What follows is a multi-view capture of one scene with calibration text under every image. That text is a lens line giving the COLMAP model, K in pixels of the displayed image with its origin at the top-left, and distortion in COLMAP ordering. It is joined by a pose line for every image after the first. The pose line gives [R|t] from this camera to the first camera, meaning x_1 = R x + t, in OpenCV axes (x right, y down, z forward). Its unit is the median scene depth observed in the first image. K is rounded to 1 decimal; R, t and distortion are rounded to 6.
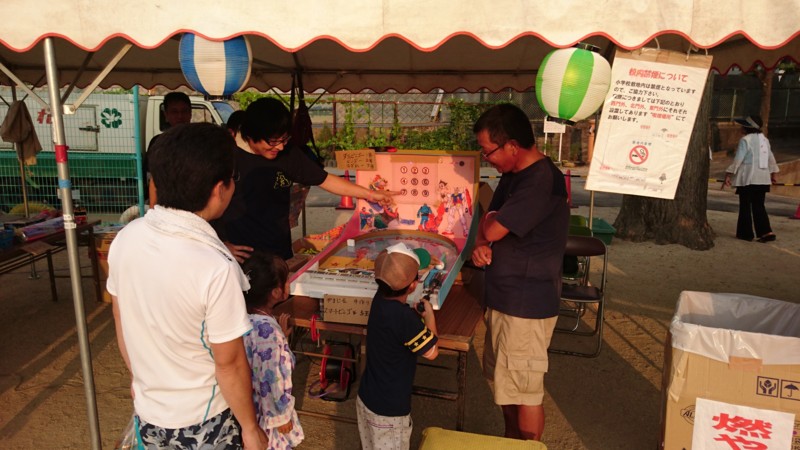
lens RADIAL K [[586.7, 0, 382.3], [0, 586.7, 226.8], [0, 0, 1]] dist [0.013197, -0.002201]
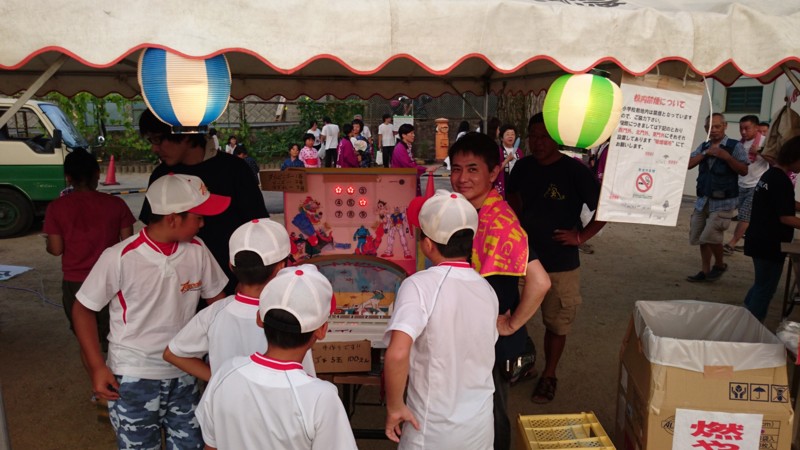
lens RADIAL K [[586.7, 0, 382.3], [0, 586.7, 226.8], [0, 0, 1]] dist [0.013197, -0.002201]
pose [[0.961966, -0.059092, 0.266702, -0.256216], [0.057636, 0.998249, 0.013289, -0.084531], [-0.267021, 0.002588, 0.963687, 0.163211]]
